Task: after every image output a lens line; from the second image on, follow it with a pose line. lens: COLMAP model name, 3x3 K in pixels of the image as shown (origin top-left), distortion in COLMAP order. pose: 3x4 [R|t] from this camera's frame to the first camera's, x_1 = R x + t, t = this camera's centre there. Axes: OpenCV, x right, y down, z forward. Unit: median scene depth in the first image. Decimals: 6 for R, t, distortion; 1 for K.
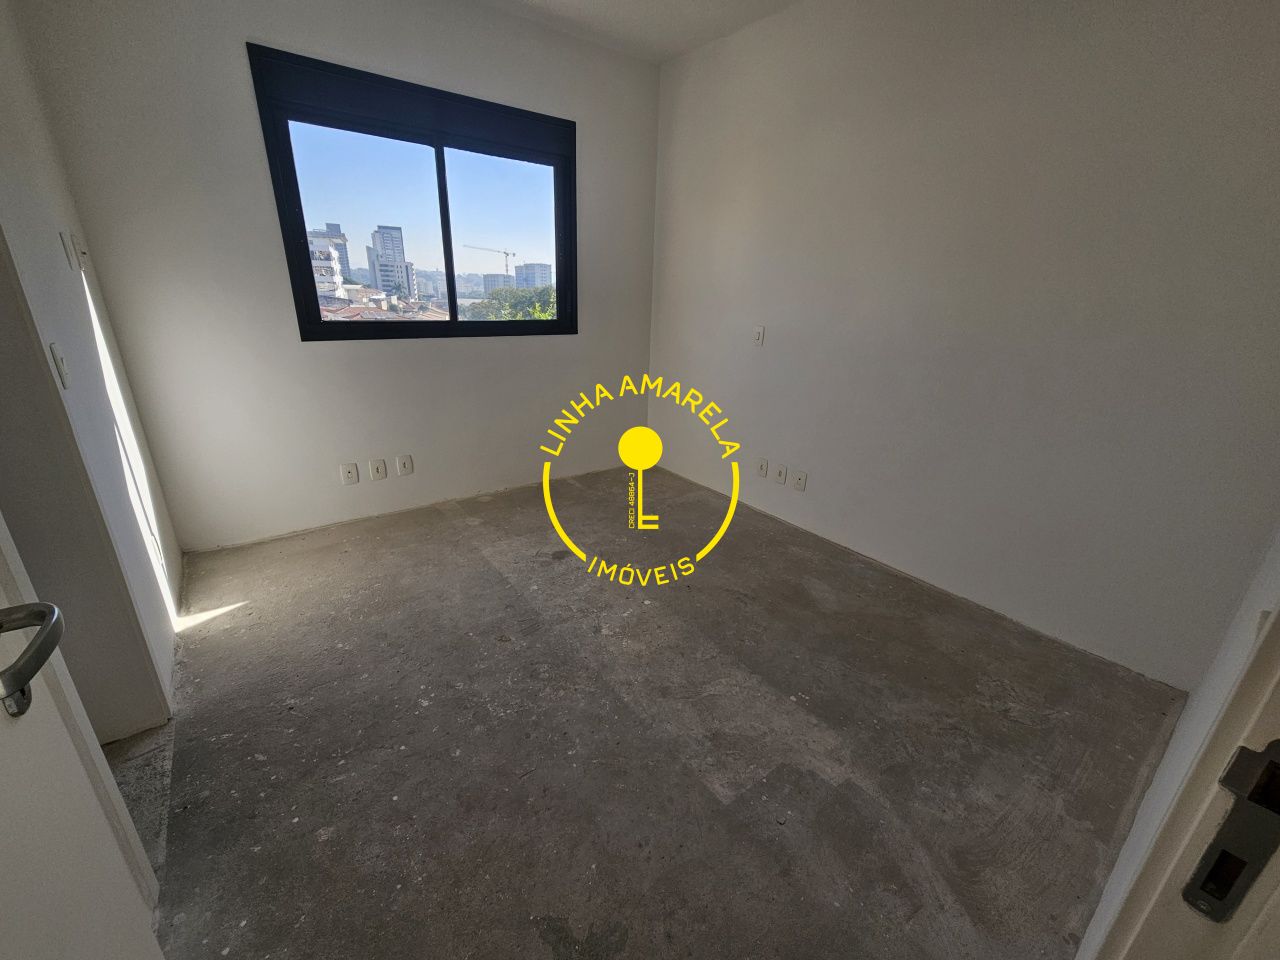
lens RADIAL K [[528.3, 0, 640.7], [0, 528.3, 493.1], [0, 0, 1]] dist [-0.000310, 0.000008]
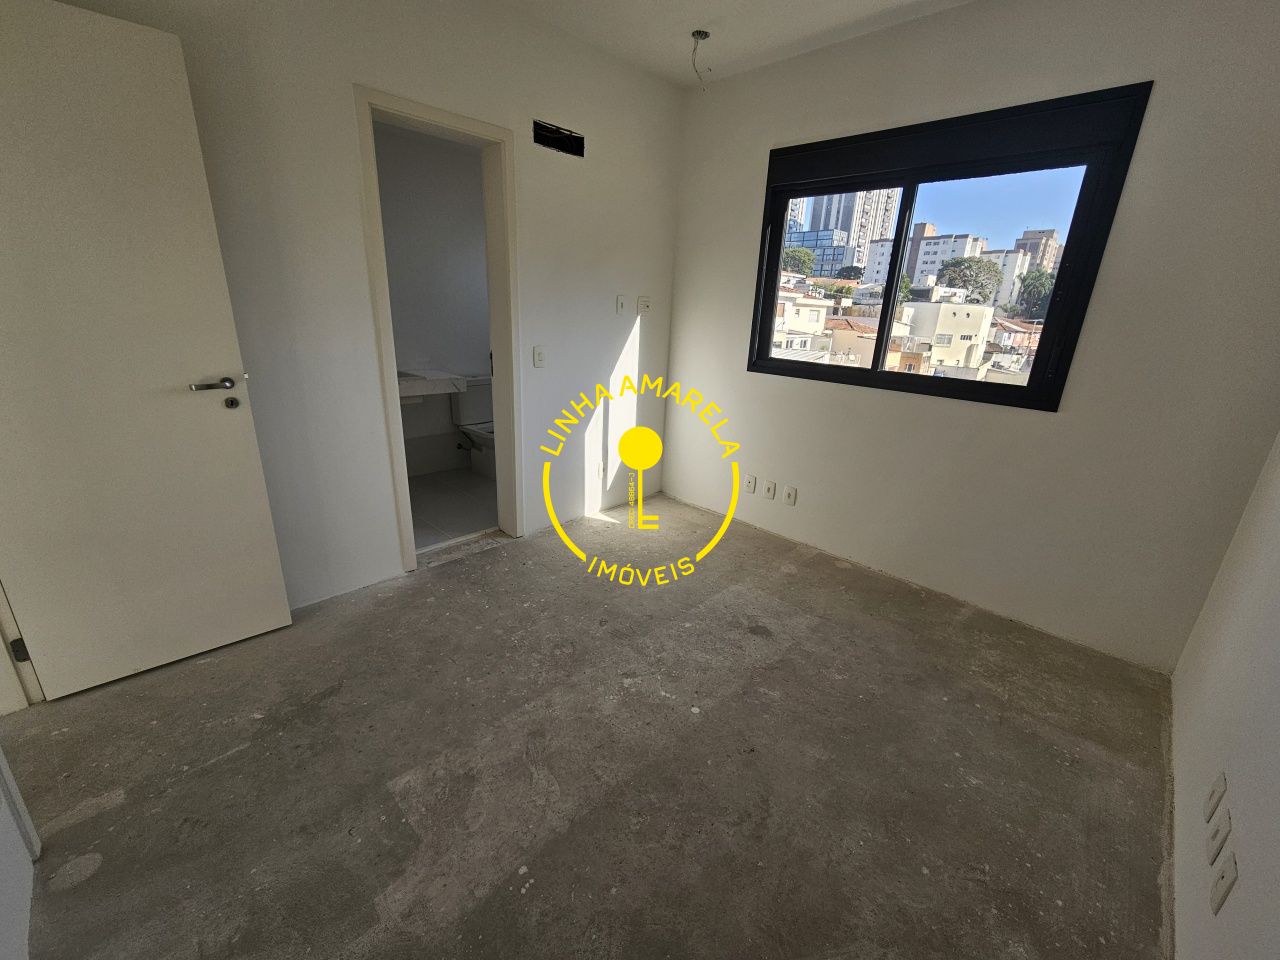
lens RADIAL K [[528.3, 0, 643.1], [0, 528.3, 488.3], [0, 0, 1]] dist [-0.000310, 0.000008]
pose [[0.141206, 0.295080, -0.944981, 0.709150], [-0.398437, 0.890762, 0.218613, -0.253339], [0.906261, 0.345646, 0.243352, 0.668122]]
